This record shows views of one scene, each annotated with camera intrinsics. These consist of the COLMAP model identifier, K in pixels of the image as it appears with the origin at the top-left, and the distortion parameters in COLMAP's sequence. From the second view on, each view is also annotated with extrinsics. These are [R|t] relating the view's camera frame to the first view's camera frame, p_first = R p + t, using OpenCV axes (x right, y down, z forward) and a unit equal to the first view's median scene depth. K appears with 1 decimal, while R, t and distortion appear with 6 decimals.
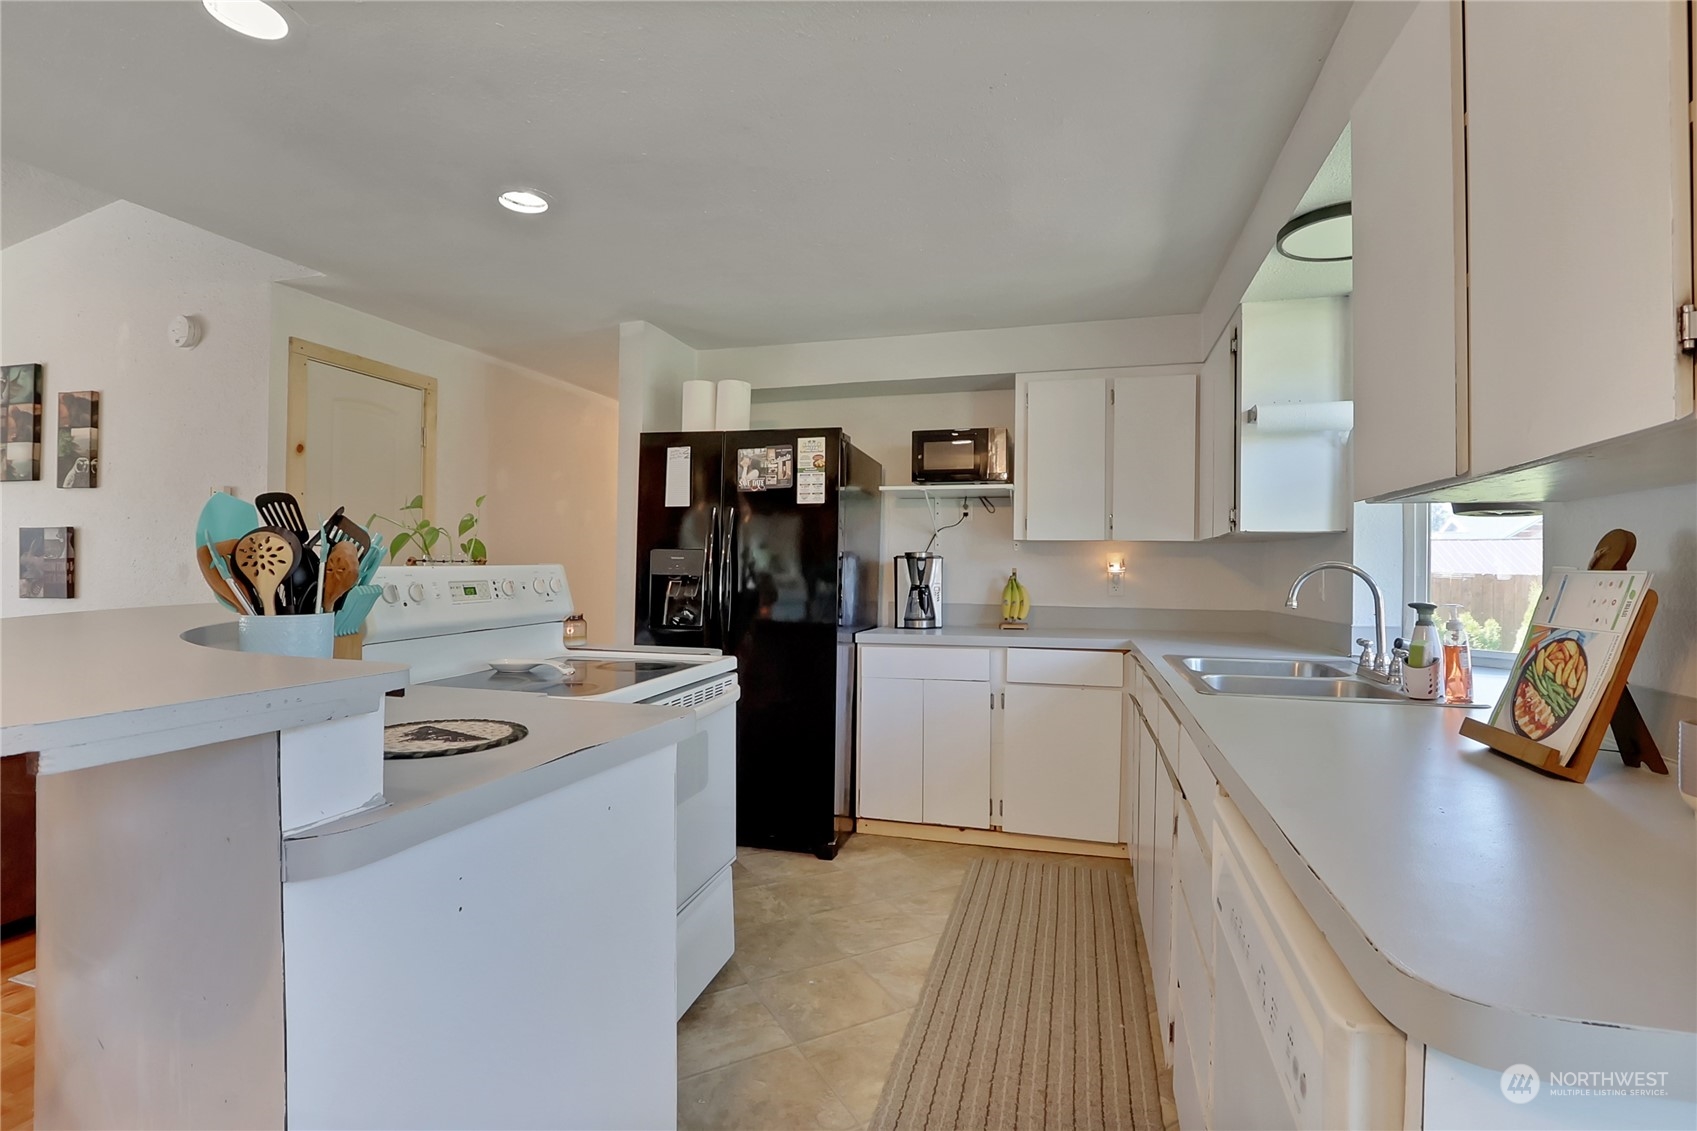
lens RADIAL K [[797.6, 0, 838.9], [0, 797.6, 558.1], [0, 0, 1]] dist [-0.009963, 0.000549]
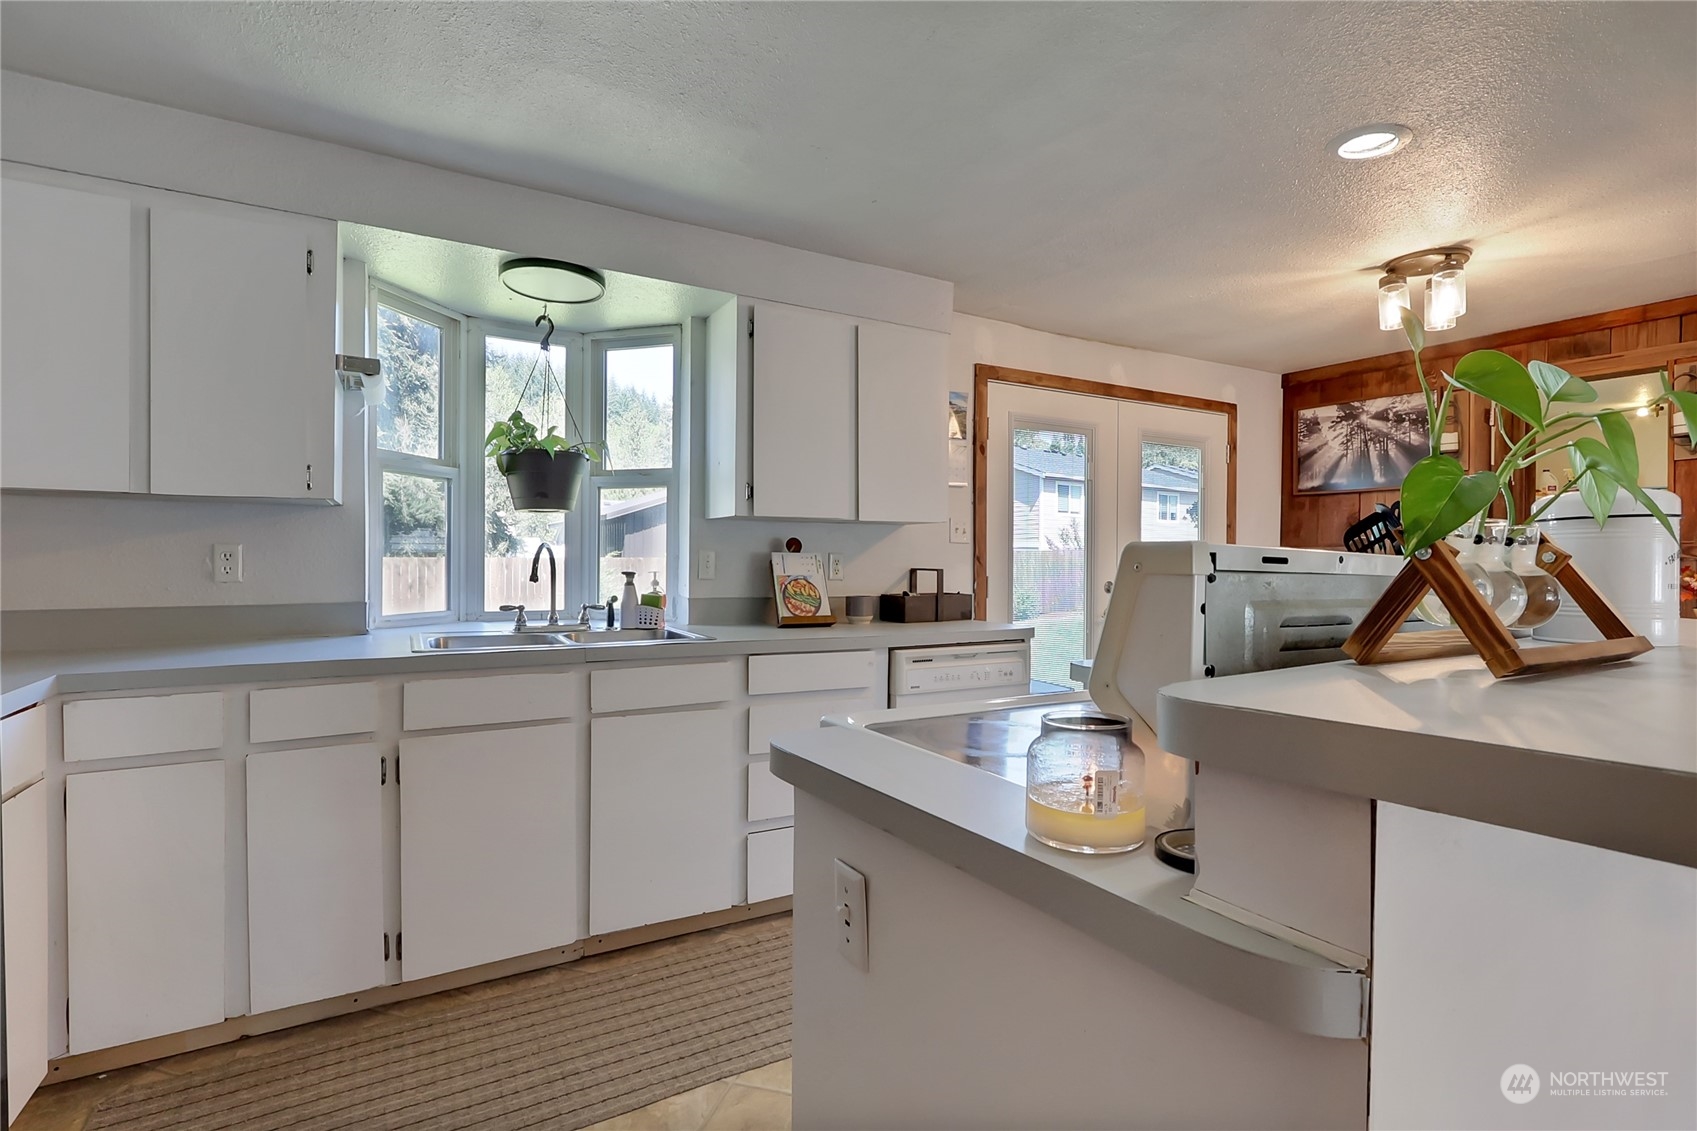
lens RADIAL K [[801.8, 0, 843.3], [0, 801.8, 563.9], [0, 0, 1]] dist [-0.006718, -0.000840]
pose [[-0.733324, -0.015183, 0.679710, -0.553564], [-0.019427, 0.999810, 0.001374, 0.025396], [-0.679602, -0.012197, -0.733480, 1.538251]]
